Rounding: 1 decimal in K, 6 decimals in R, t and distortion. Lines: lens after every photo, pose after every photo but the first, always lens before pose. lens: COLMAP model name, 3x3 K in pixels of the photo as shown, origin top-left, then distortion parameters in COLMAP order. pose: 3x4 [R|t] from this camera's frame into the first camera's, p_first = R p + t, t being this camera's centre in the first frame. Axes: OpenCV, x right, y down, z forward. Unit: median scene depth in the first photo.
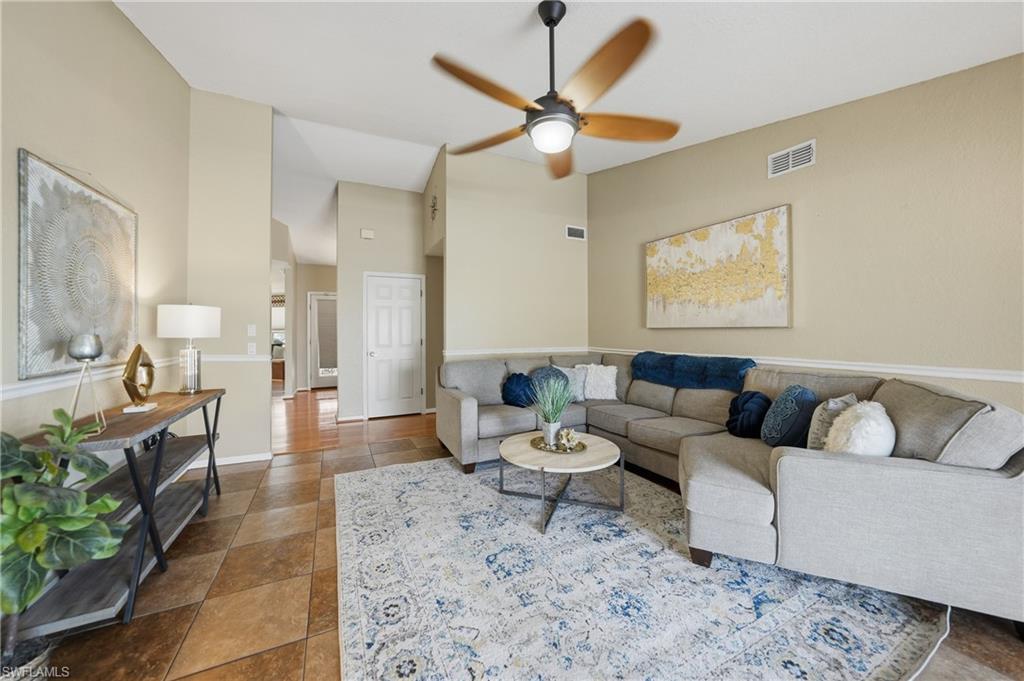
lens RADIAL K [[363.4, 0, 513.4], [0, 363.4, 330.4], [0, 0, 1]] dist [-0.023890, 0.004904]
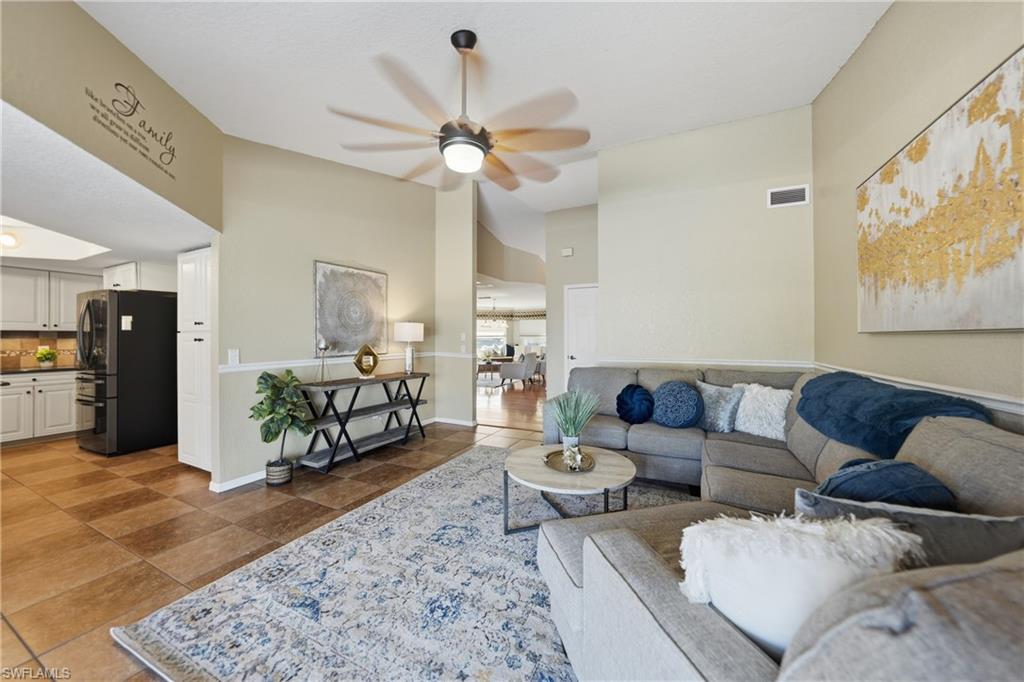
lens RADIAL K [[363.4, 0, 518.6], [0, 363.4, 337.6], [0, 0, 1]] dist [-0.023890, 0.004904]
pose [[0.618138, 0.002008, -0.786067, 0.842218], [0.000316, 0.999996, 0.002803, -0.000677], [0.786070, -0.001981, 0.618135, 0.363621]]
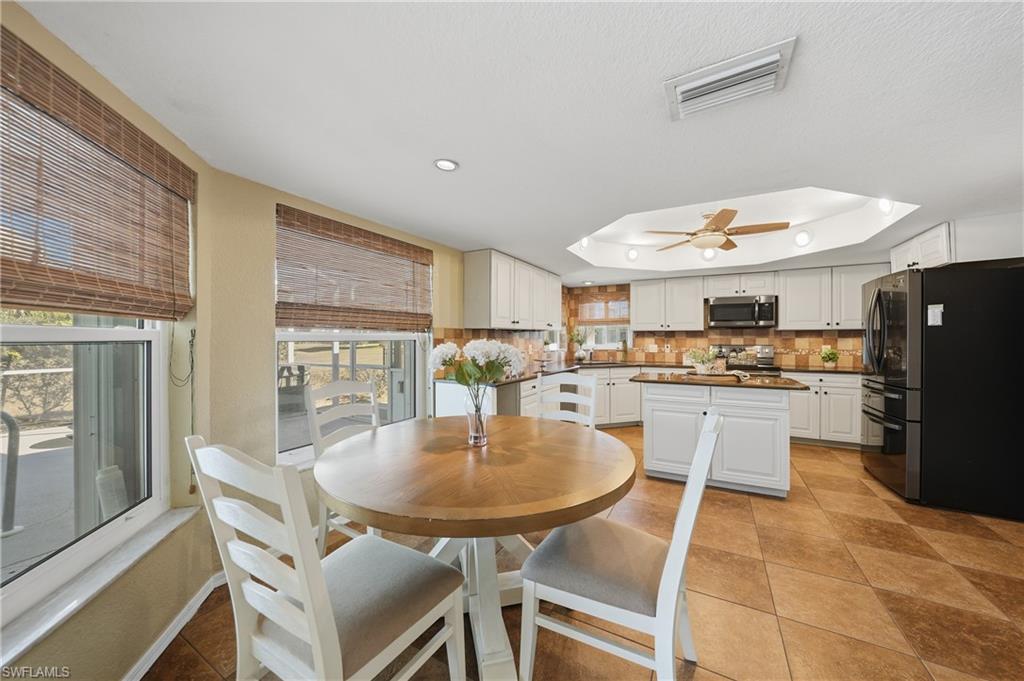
lens RADIAL K [[363.4, 0, 510.4], [0, 363.4, 335.6], [0, 0, 1]] dist [-0.023890, 0.004904]
pose [[-0.819969, 0.001249, -0.572407, 0.186414], [0.004530, 0.999980, -0.004308, -0.001268], [0.572391, -0.006125, -0.819958, 0.115141]]
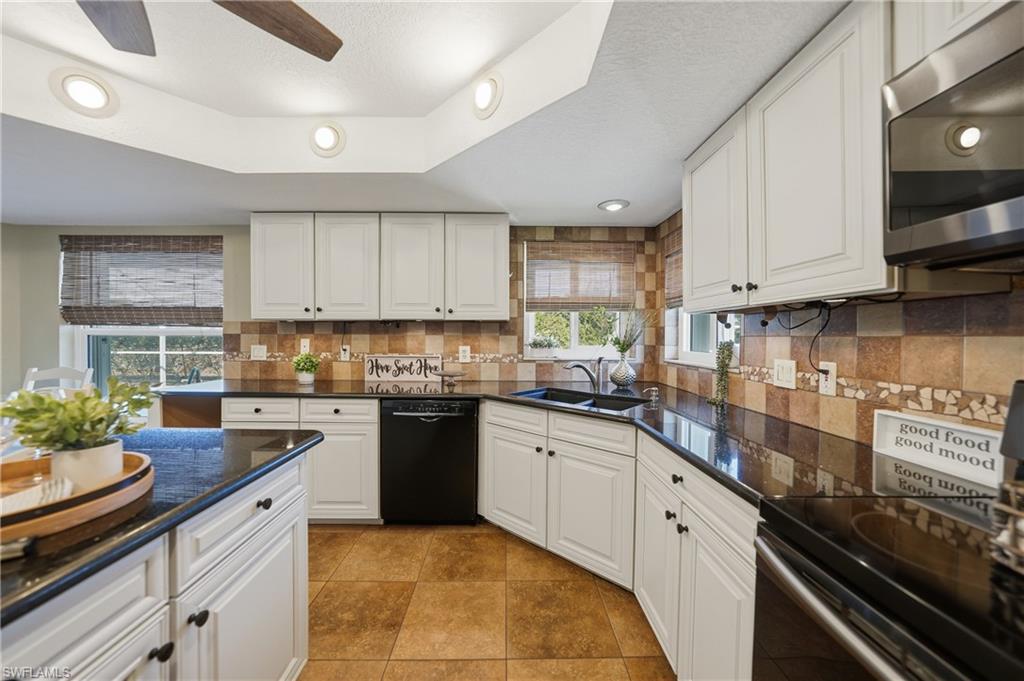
lens RADIAL K [[363.4, 0, 510.0], [0, 363.4, 339.5], [0, 0, 1]] dist [-0.023890, 0.004904]
pose [[-0.906202, -0.004386, 0.422823, -1.736309], [-0.000530, 0.999957, 0.009236, 0.010212], [-0.422845, 0.008146, -0.906165, -0.478971]]
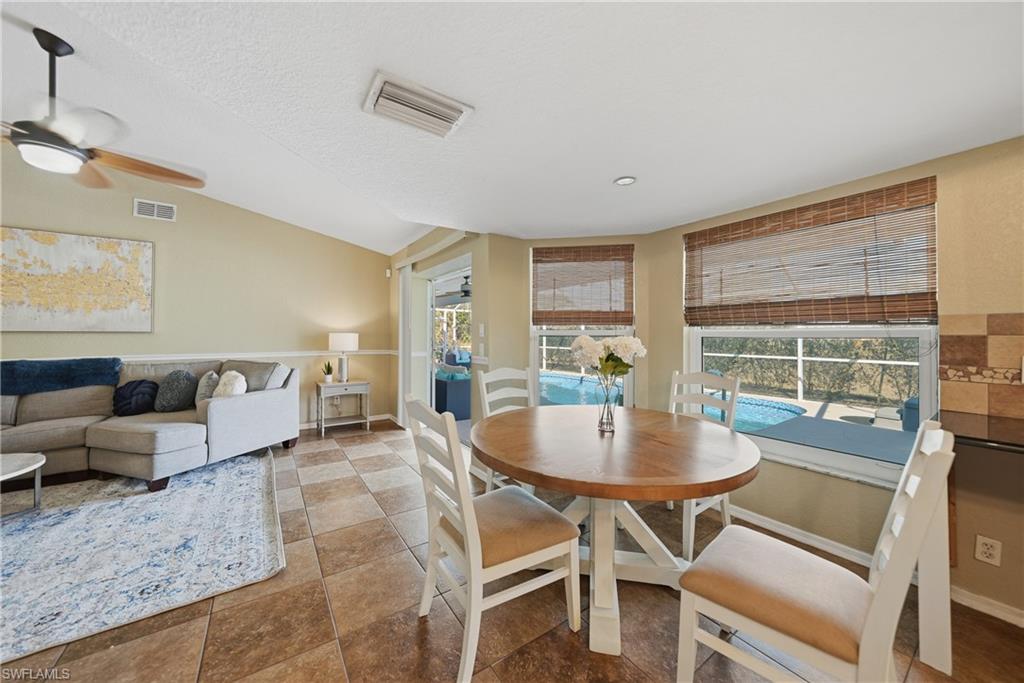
lens RADIAL K [[363.4, 0, 515.1], [0, 363.4, 331.7], [0, 0, 1]] dist [-0.023890, 0.004904]
pose [[-0.153494, 0.013945, 0.988051, -0.937491], [-0.001715, 0.999895, -0.014379, 0.007496], [-0.988148, -0.003902, -0.153454, -0.190832]]
